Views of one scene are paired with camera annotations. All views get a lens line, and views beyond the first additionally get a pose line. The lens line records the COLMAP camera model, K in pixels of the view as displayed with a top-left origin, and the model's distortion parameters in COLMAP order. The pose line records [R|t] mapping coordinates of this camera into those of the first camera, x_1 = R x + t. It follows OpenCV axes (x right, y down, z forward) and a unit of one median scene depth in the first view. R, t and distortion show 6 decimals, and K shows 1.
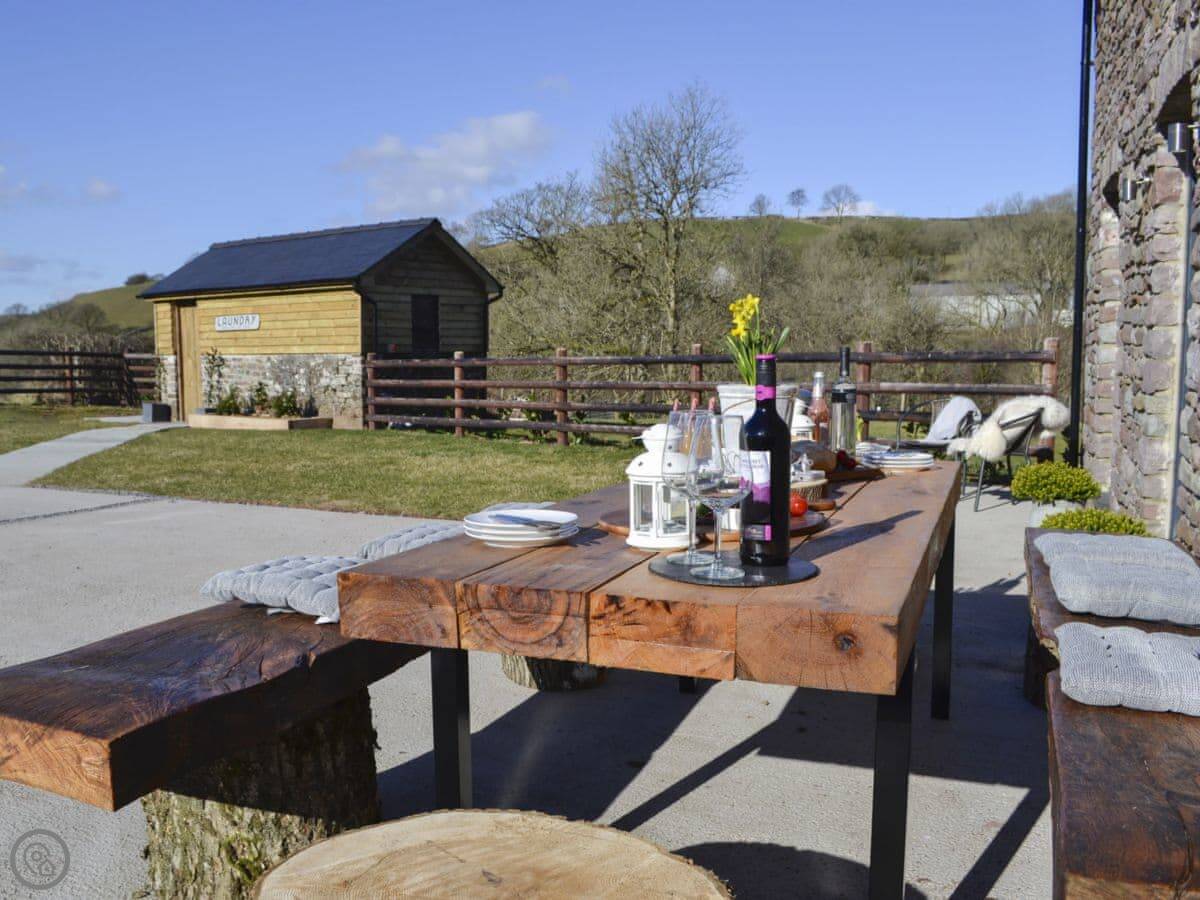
lens RADIAL K [[1275.9, 0, 554.0], [0, 1275.9, 453.8], [0, 0, 1]] dist [-0.109171, 0.031284]
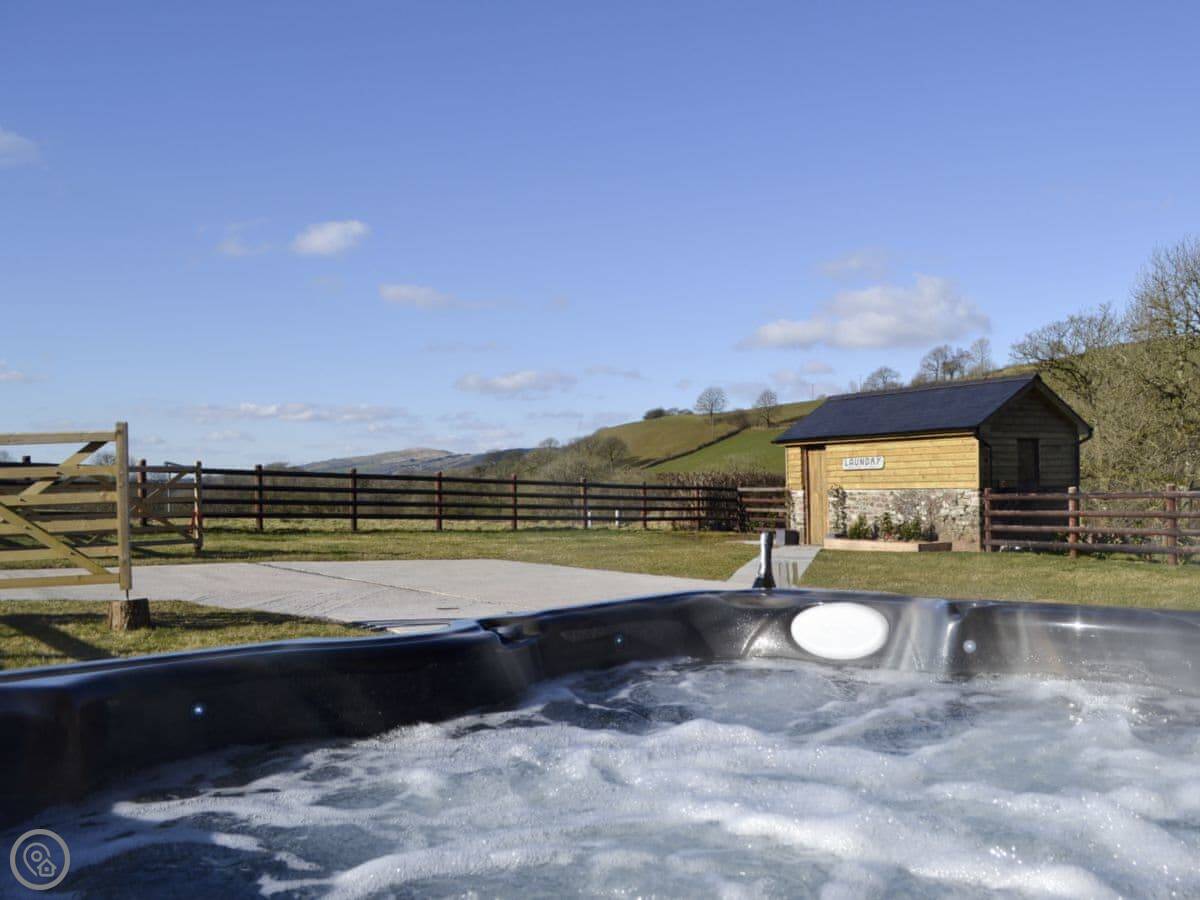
lens RADIAL K [[1275.9, 0, 554.0], [0, 1275.9, 453.8], [0, 0, 1]] dist [-0.109171, 0.031284]
pose [[0.927825, -0.018639, -0.372549, -0.071234], [-0.018711, 0.995168, -0.096389, 0.009776], [0.372545, 0.096403, 0.922993, -0.228074]]
